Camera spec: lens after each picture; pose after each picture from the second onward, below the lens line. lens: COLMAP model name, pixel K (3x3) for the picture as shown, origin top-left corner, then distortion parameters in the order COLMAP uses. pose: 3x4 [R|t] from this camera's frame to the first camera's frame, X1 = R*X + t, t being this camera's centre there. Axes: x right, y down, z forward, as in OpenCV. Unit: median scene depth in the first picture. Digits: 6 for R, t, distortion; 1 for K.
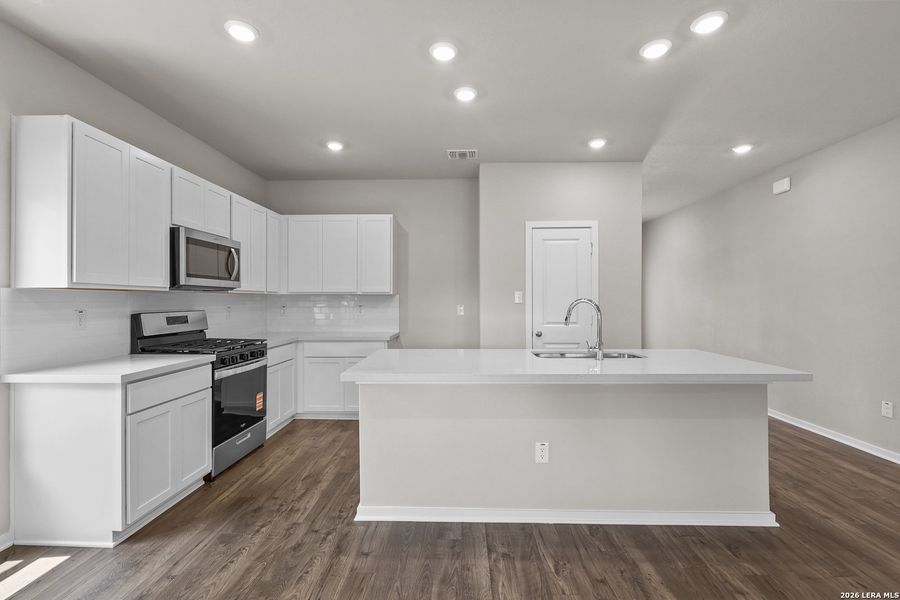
lens RADIAL K [[415.0, 0, 450.0], [0, 415.0, 300.0], [0, 0, 1]] dist [-0.000717, 0.000147]
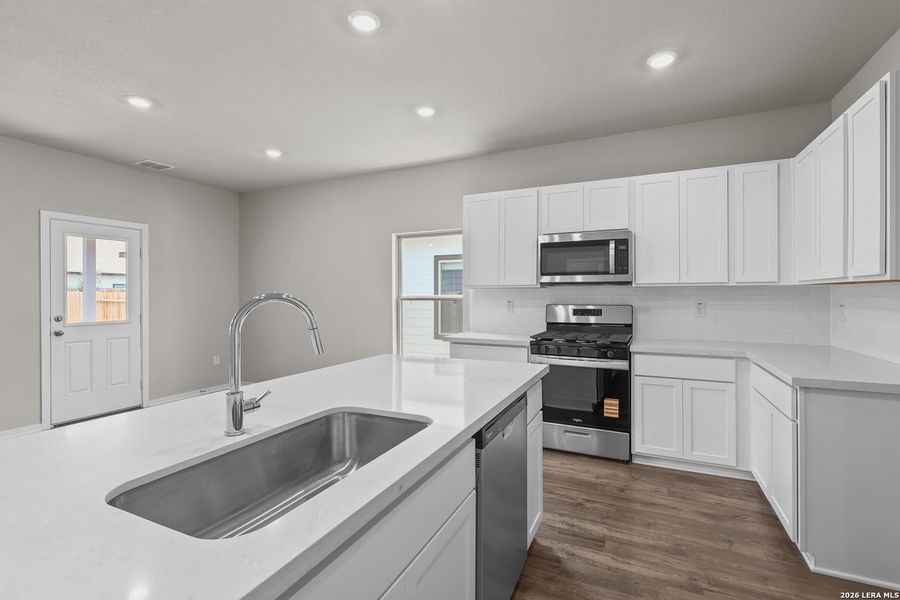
lens RADIAL K [[409.1, 0, 449.7], [0, 409.1, 295.2], [0, 0, 1]] dist [-0.001095, -0.000137]
pose [[-0.400373, 0.006496, -0.916329, 0.552971], [0.004442, 0.999977, 0.005149, -0.005729], [0.916342, -0.002009, -0.400392, 1.165086]]
